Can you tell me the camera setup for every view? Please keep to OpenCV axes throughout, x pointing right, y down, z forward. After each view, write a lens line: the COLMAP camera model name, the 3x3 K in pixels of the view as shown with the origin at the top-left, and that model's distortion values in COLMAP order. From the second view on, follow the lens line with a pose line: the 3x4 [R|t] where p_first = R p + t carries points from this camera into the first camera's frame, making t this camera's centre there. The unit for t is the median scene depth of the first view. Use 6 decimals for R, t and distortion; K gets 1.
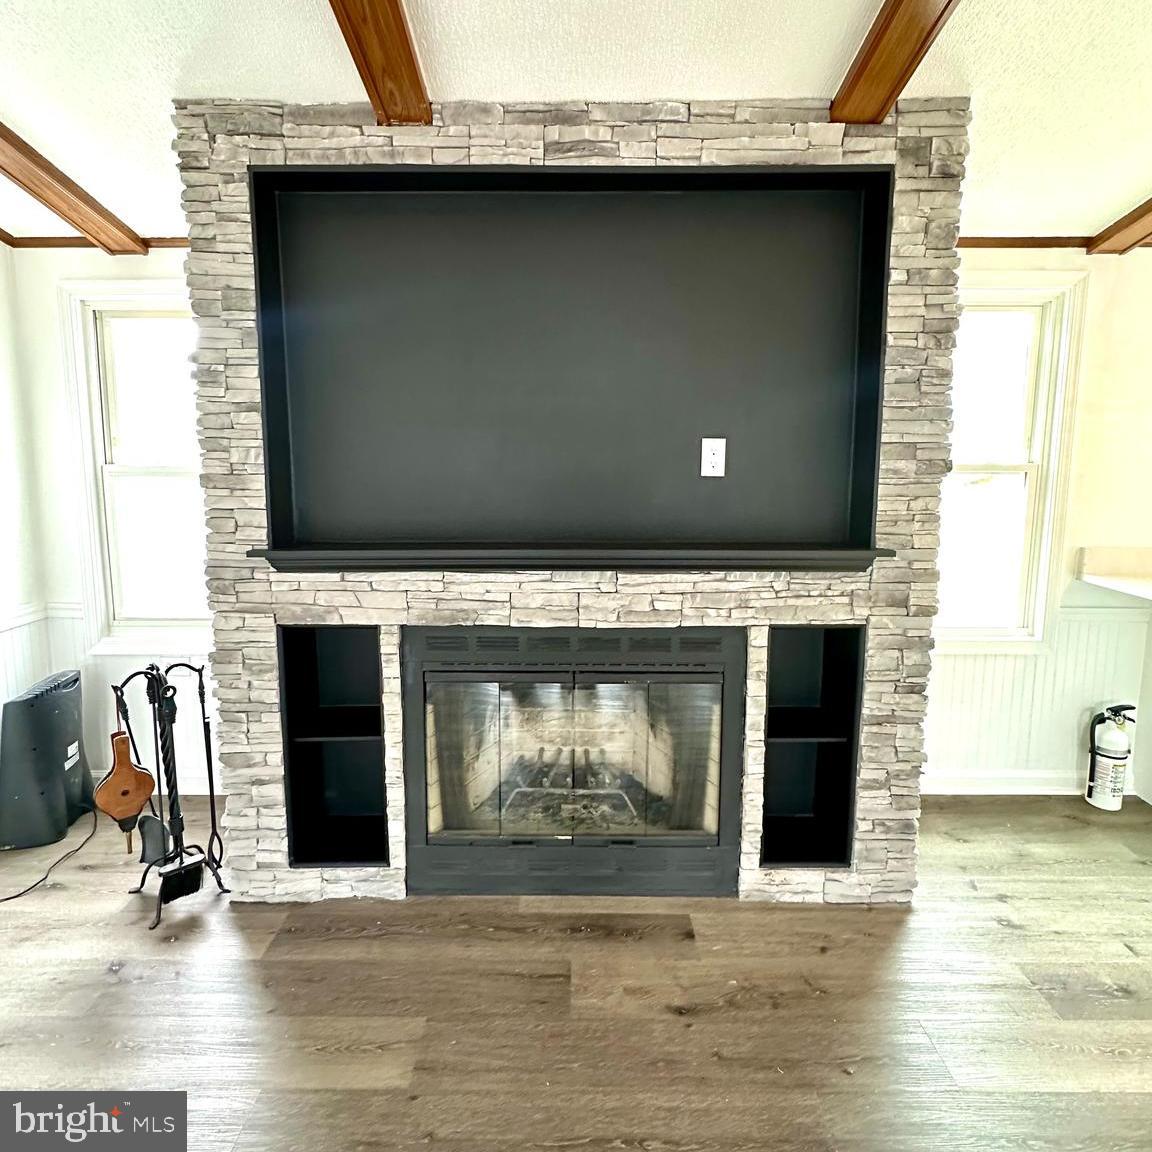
lens RADIAL K [[655.1, 0, 566.9], [0, 655.1, 522.5], [0, 0, 1]] dist [-0.002296, -0.000507]
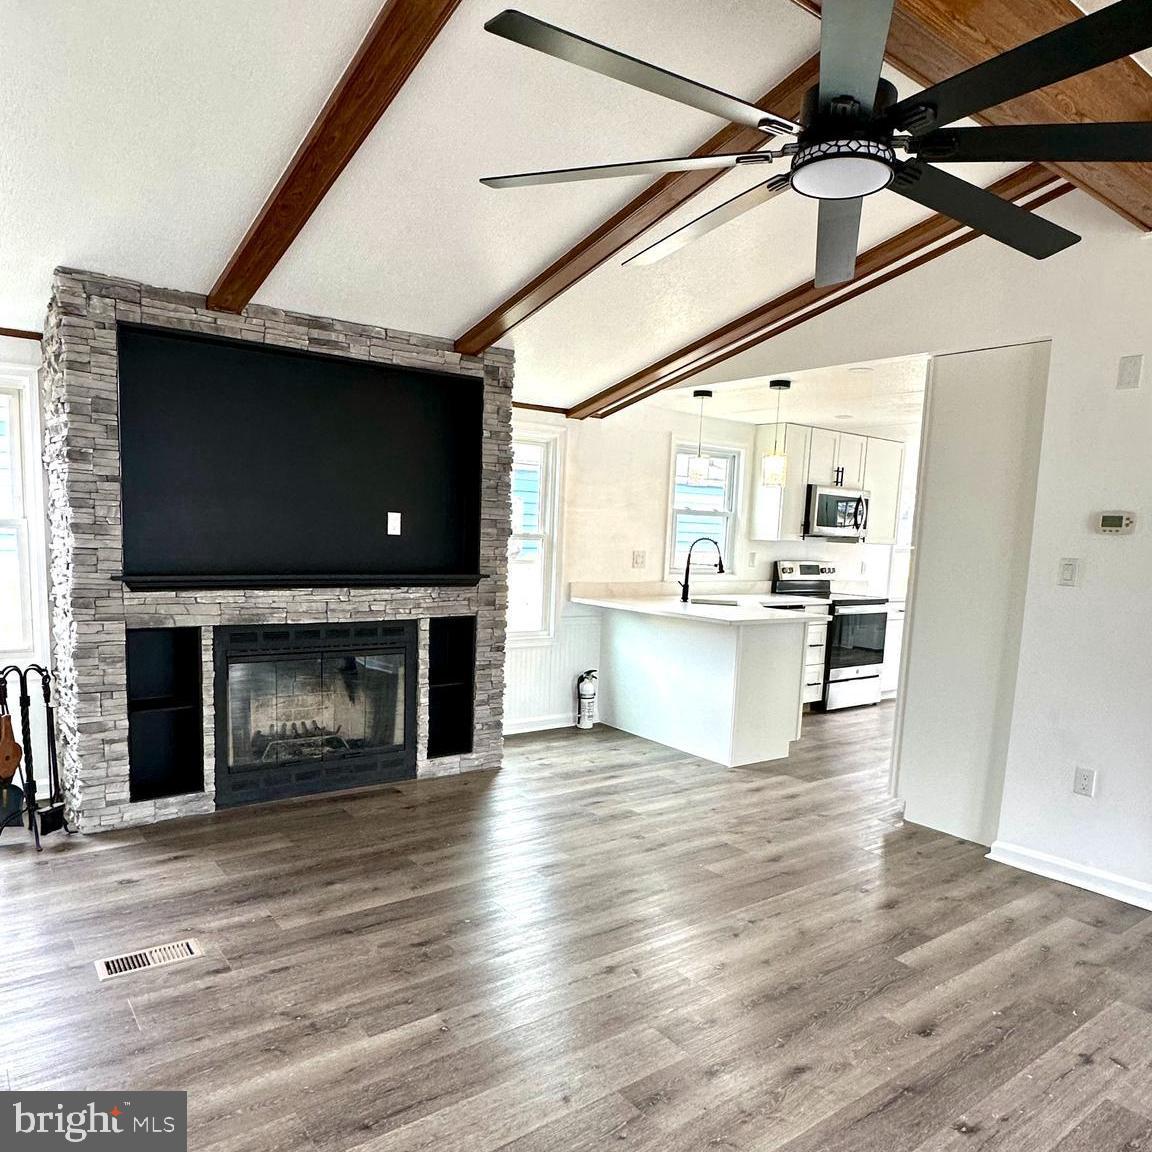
lens RADIAL K [[856.1, 0, 583.1], [0, 856.1, 636.6], [0, 0, 1]] dist [-0.009153, -0.001518]
pose [[0.788402, -0.047103, 0.613354, -0.819318], [0.034914, 0.998883, 0.031832, 0.150745], [-0.614168, -0.003682, 0.789167, -1.138799]]
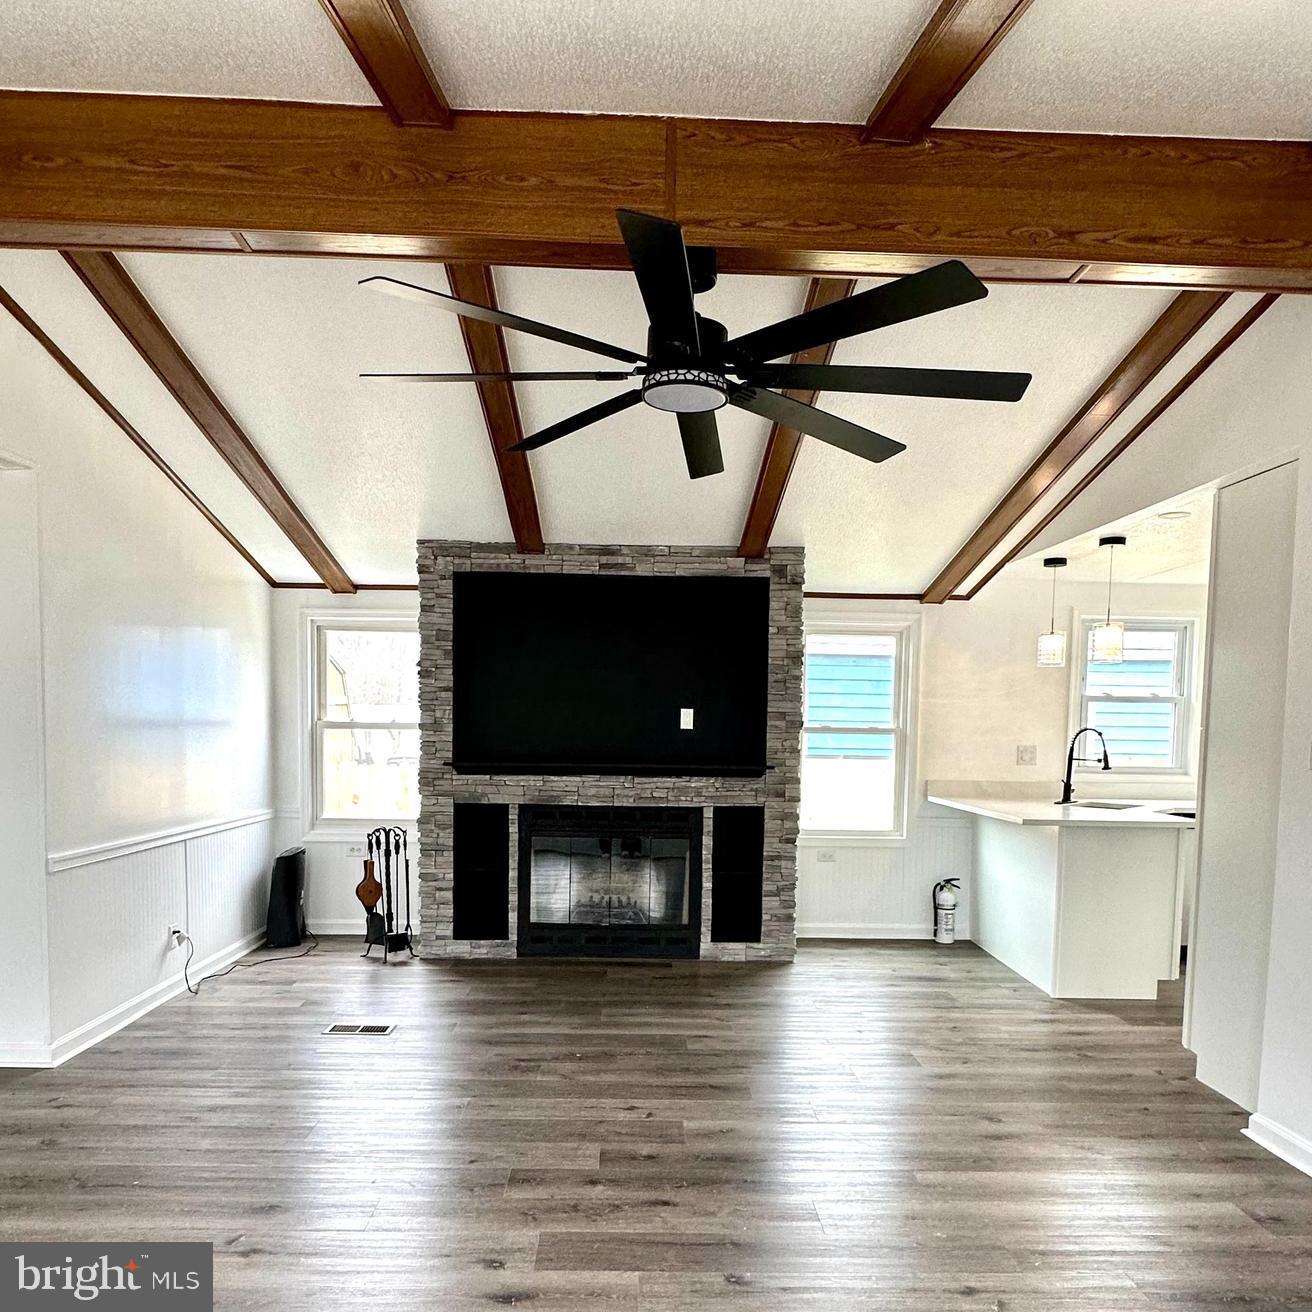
lens RADIAL K [[975.0, 0, 643.3], [0, 975.0, 781.8], [0, 0, 1]] dist [-0.009153, -0.001518]
pose [[0.999558, 0.012281, 0.027076, 0.026905], [-0.010667, 0.998203, -0.058960, 0.259133], [-0.027751, 0.058645, 0.997893, -1.860370]]
